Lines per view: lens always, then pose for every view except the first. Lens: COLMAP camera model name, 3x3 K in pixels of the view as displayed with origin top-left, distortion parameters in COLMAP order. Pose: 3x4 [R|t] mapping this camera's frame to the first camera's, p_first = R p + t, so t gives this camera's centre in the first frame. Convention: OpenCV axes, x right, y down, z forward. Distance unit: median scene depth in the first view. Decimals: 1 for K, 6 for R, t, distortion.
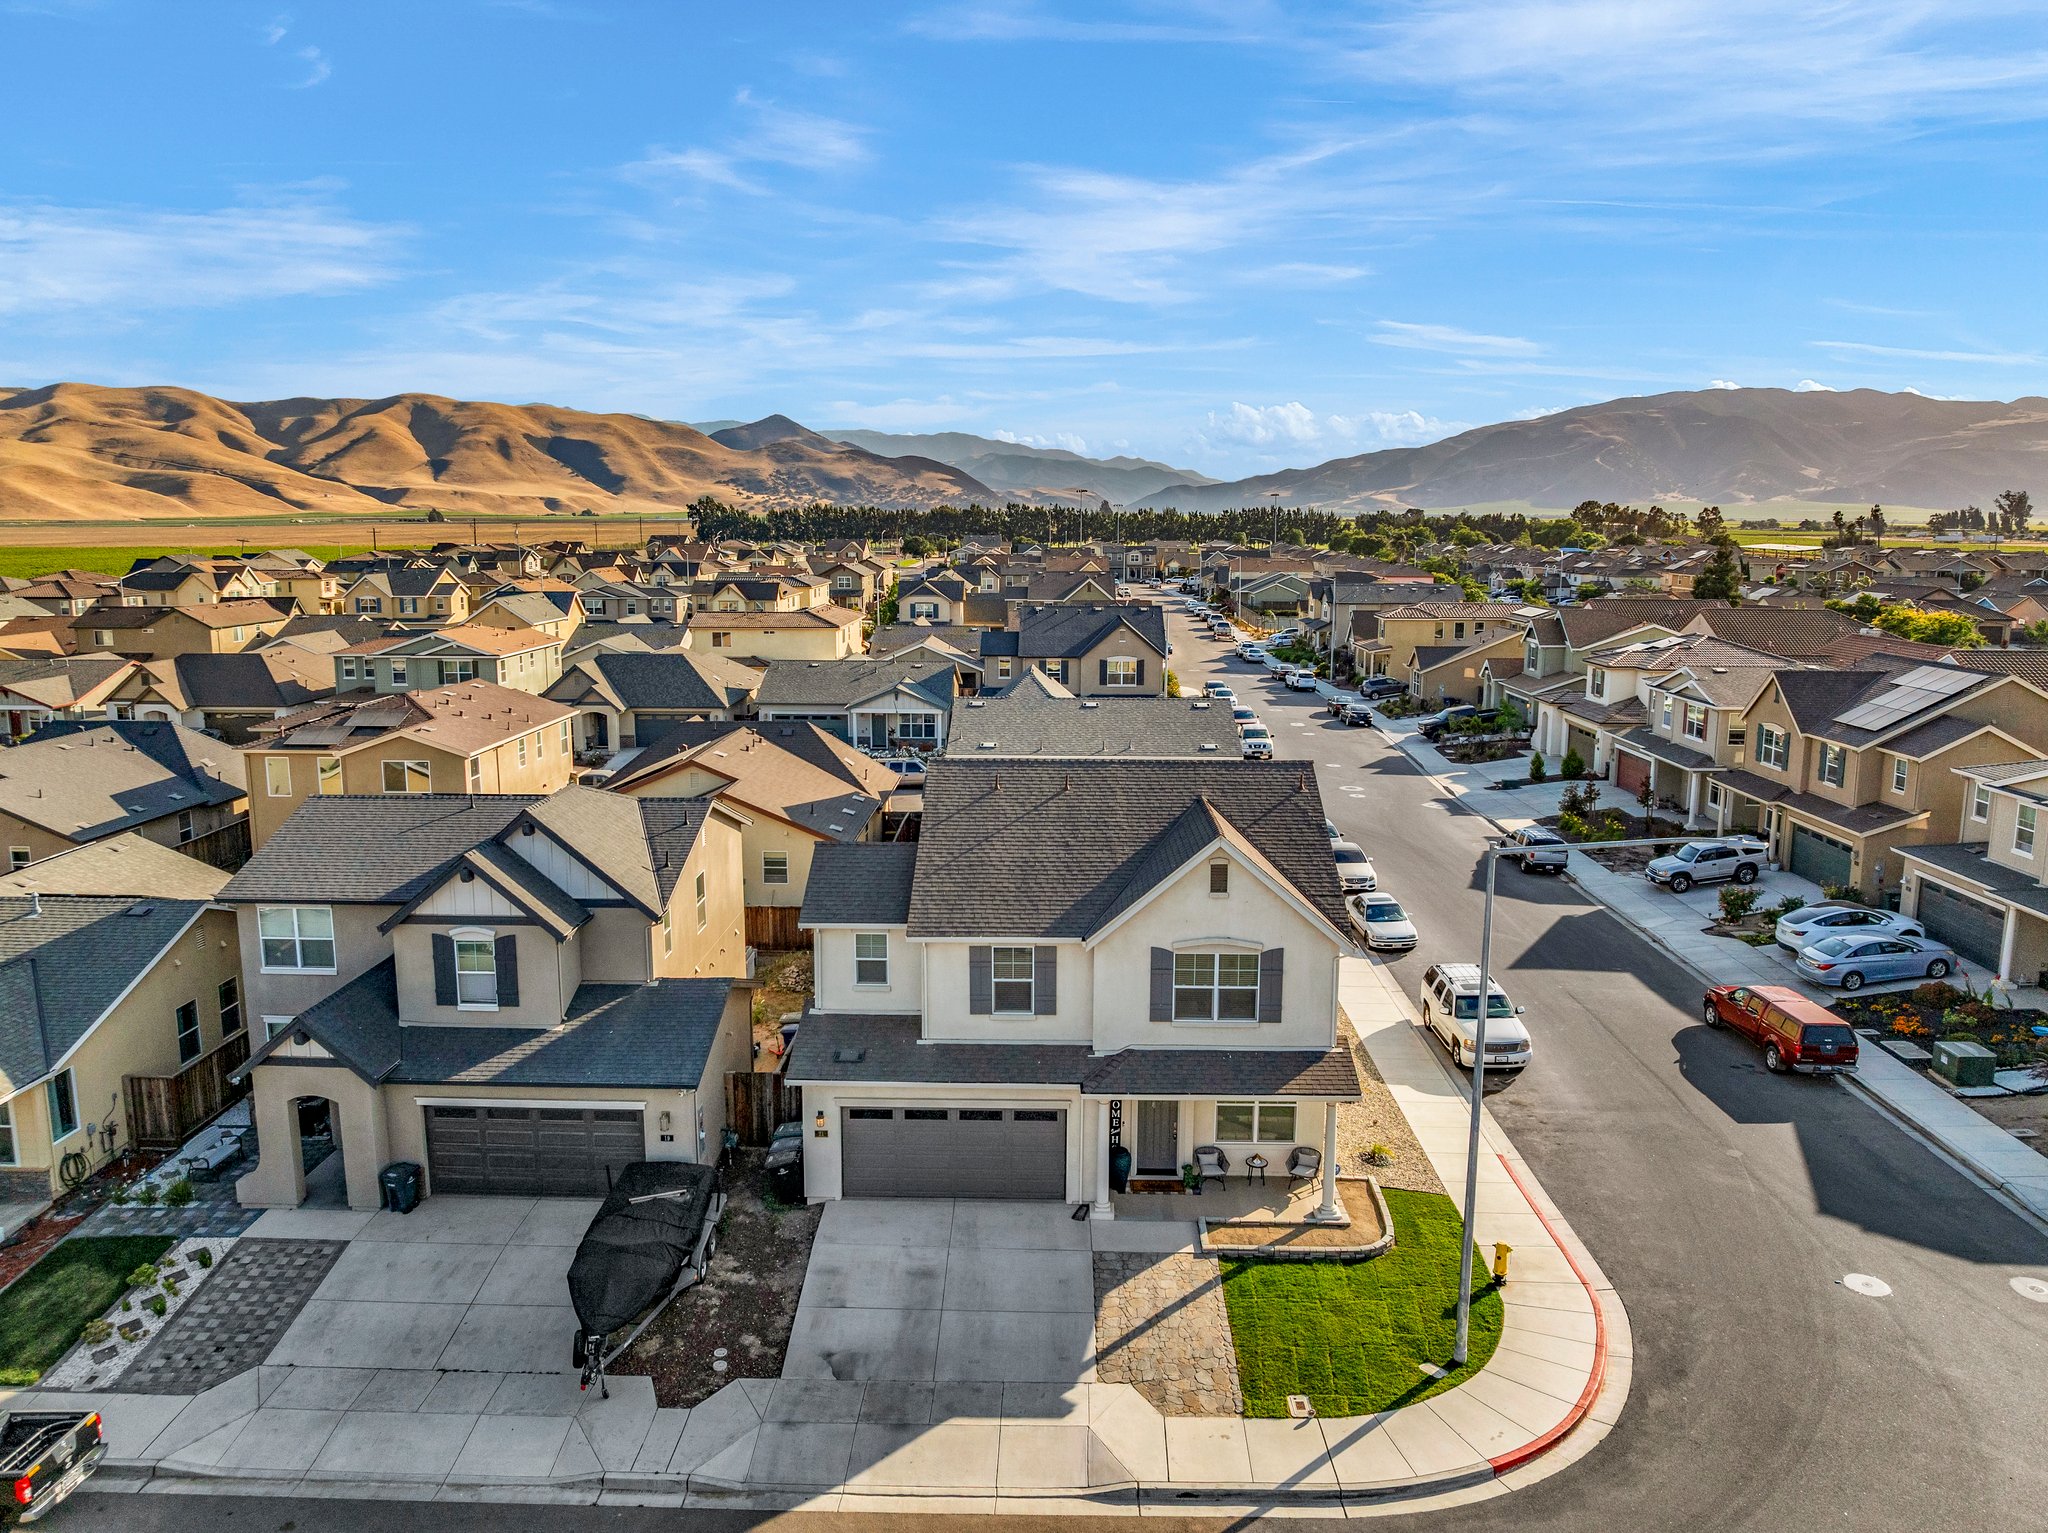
lens RADIAL K [[1442.7, 0, 1024.0], [0, 1442.7, 766.5], [0, 0, 1]] dist [-0.036697, -0.003795]
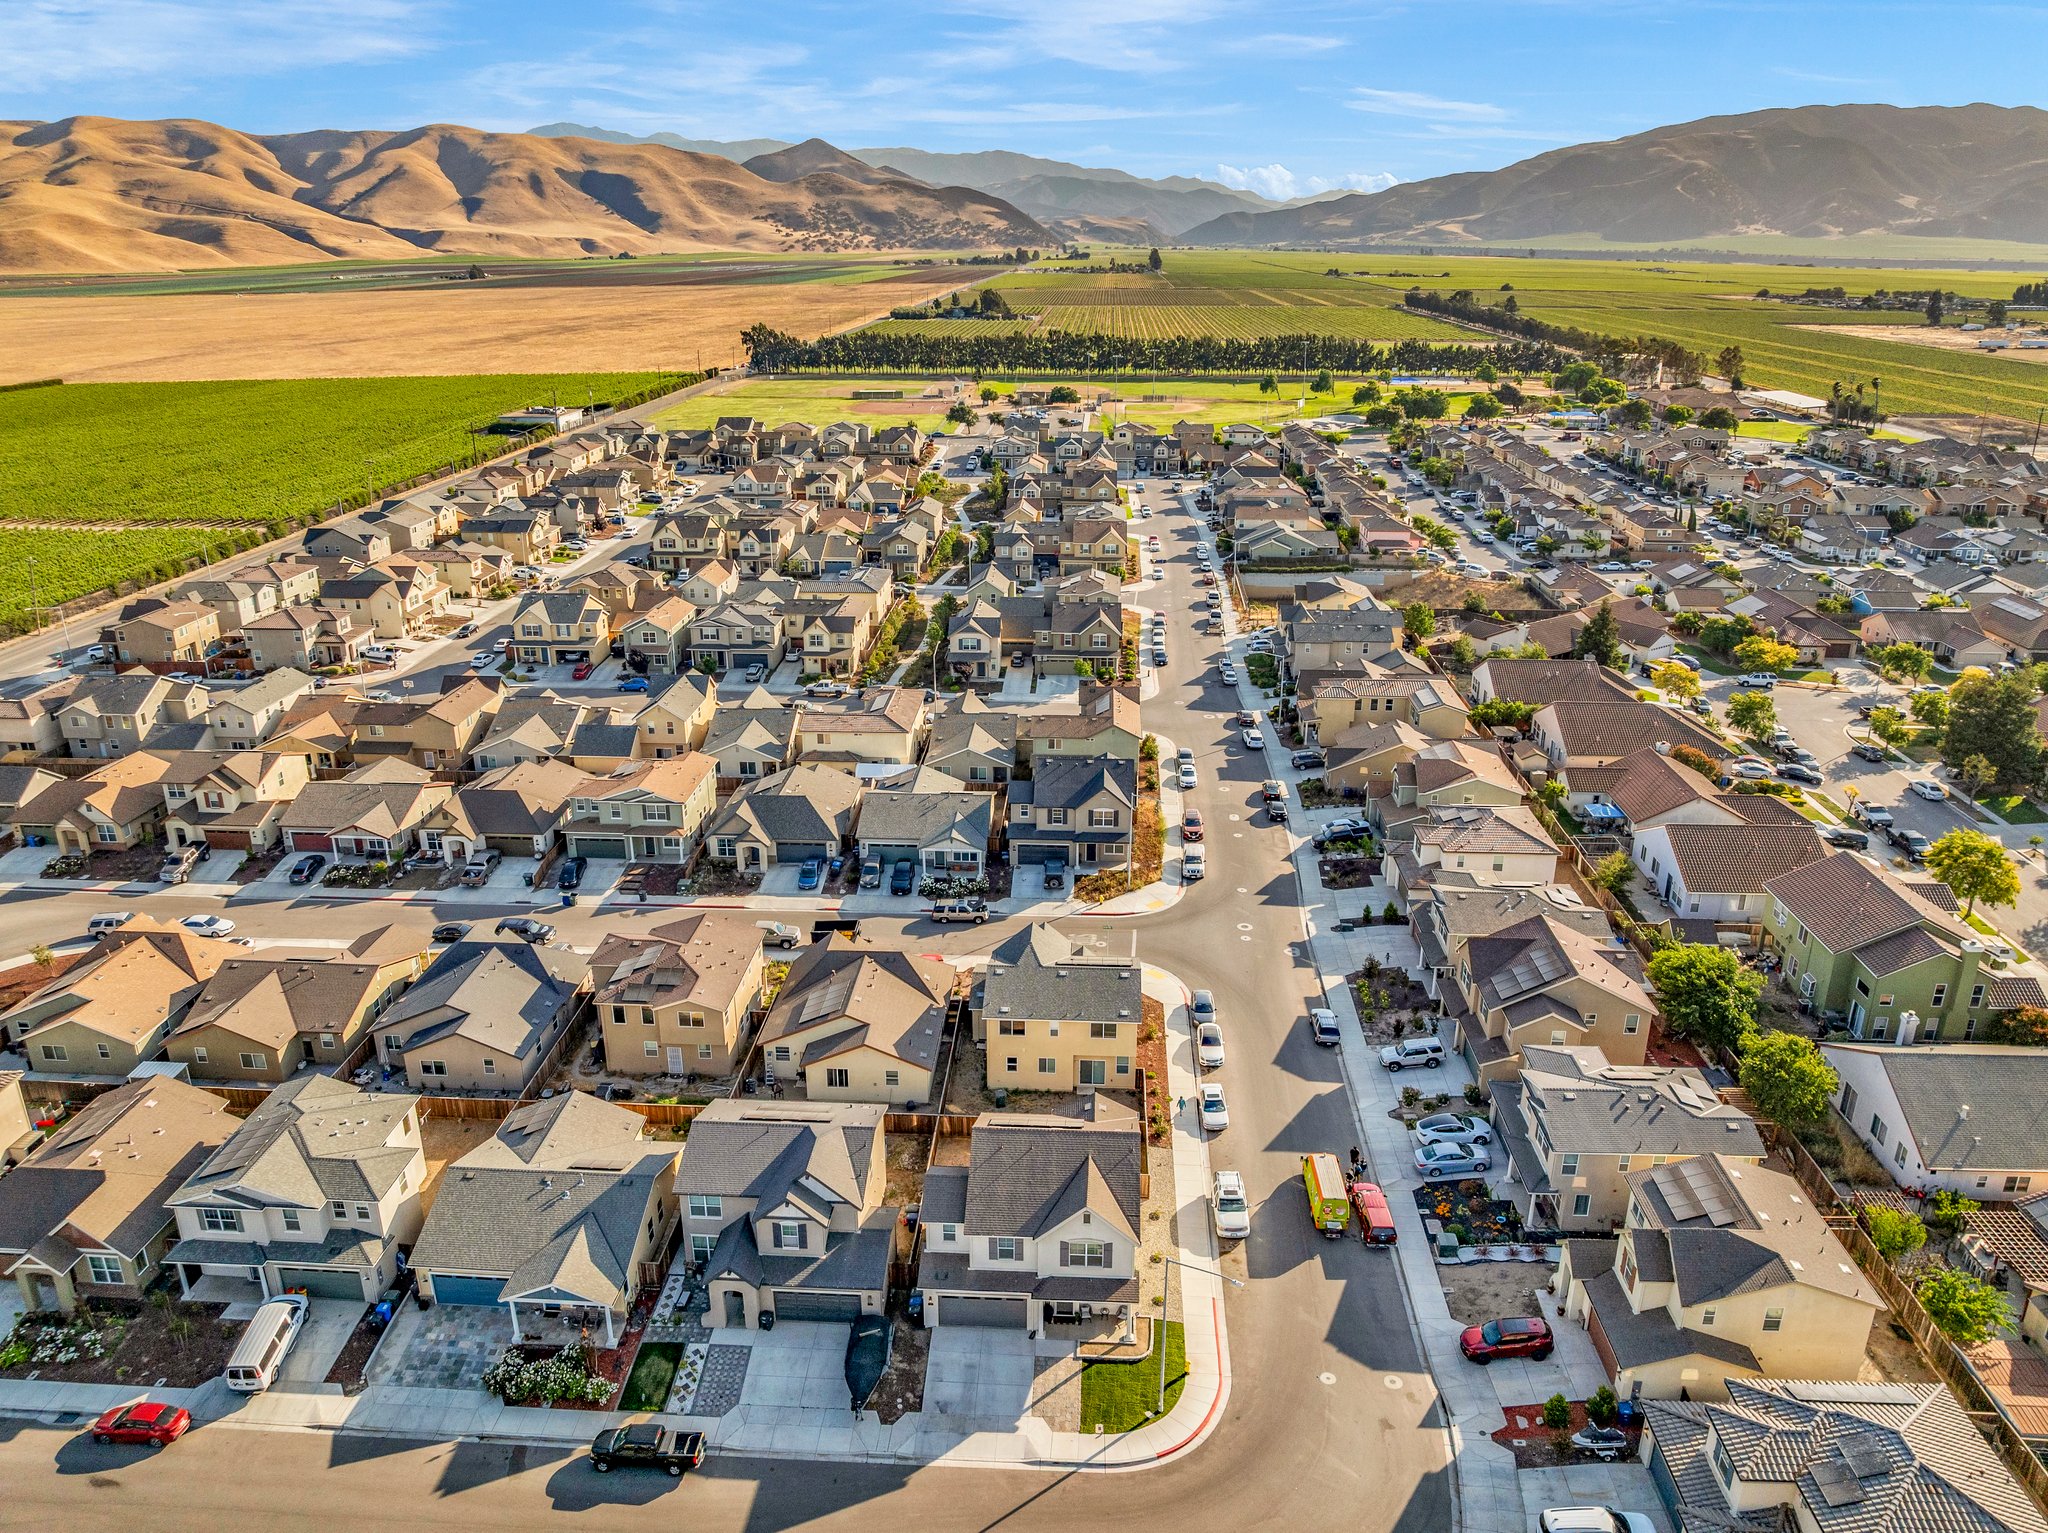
lens RADIAL K [[1441.5, 0, 1026.7], [0, 1441.5, 777.0], [0, 0, 1]] dist [-0.040552, 0.007179]
pose [[0.999534, 0.009045, -0.029151, 0.095582], [-0.003385, 0.982042, 0.188632, -1.152114], [0.030334, -0.188445, 0.981615, -1.324816]]
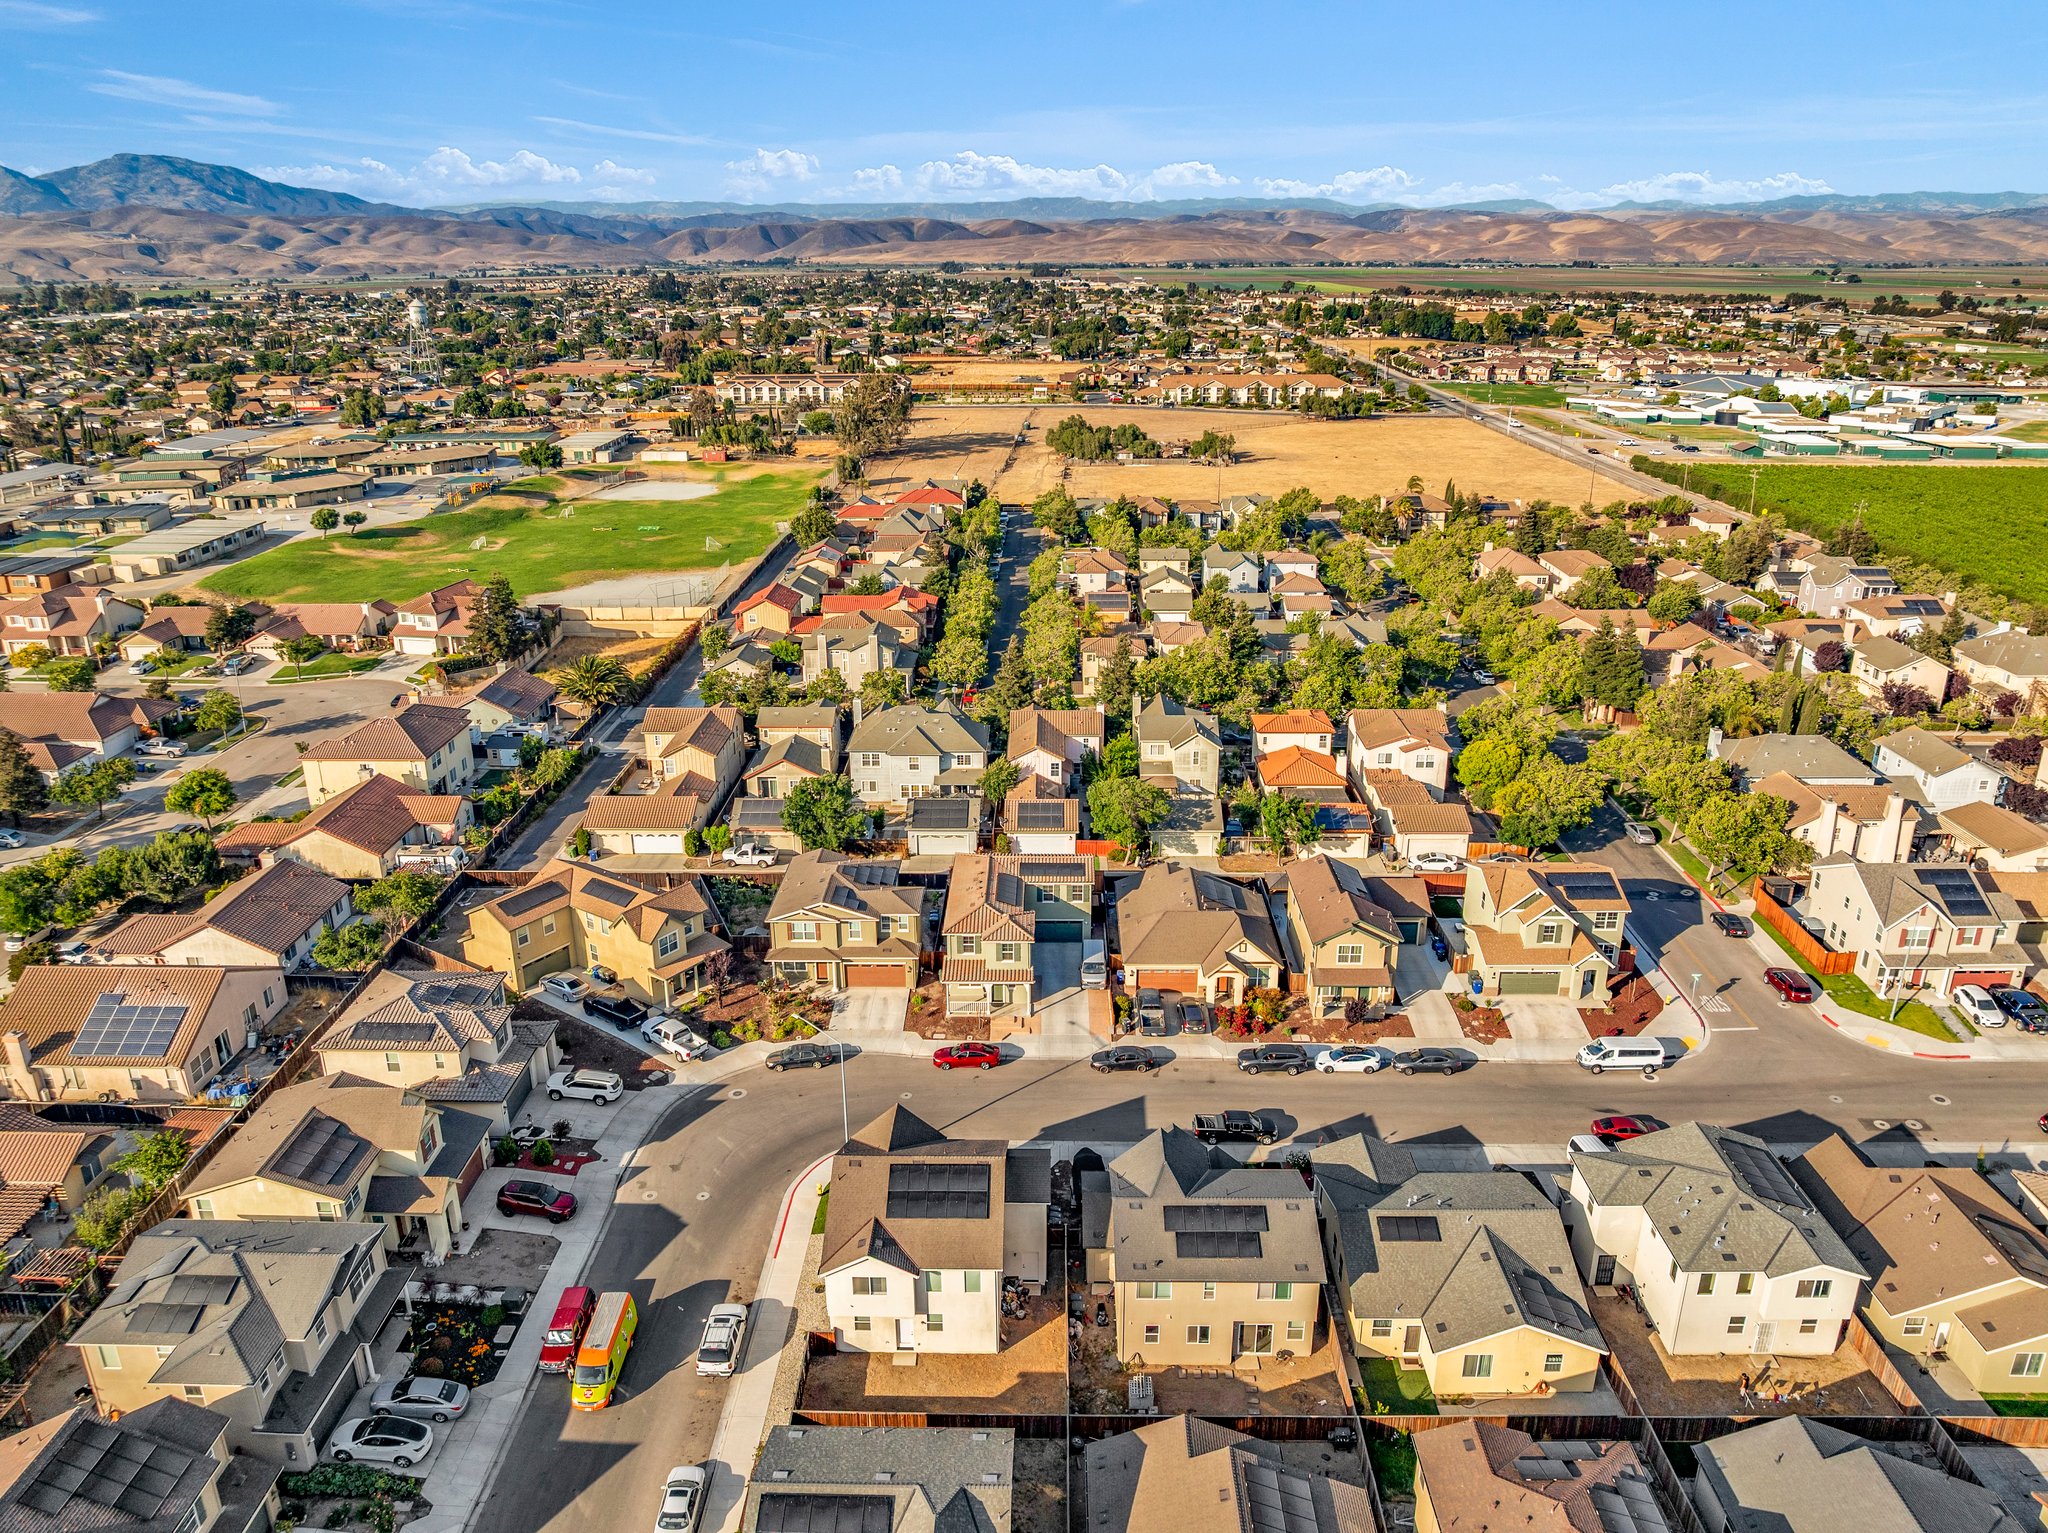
lens RADIAL K [[1441.5, 0, 1026.7], [0, 1441.5, 777.0], [0, 0, 1]] dist [-0.040552, 0.007179]
pose [[-0.999968, 0.006287, -0.005027, -0.106867], [0.002946, 0.866991, 0.498316, -1.893520], [0.007492, 0.498285, -0.866981, 3.080979]]
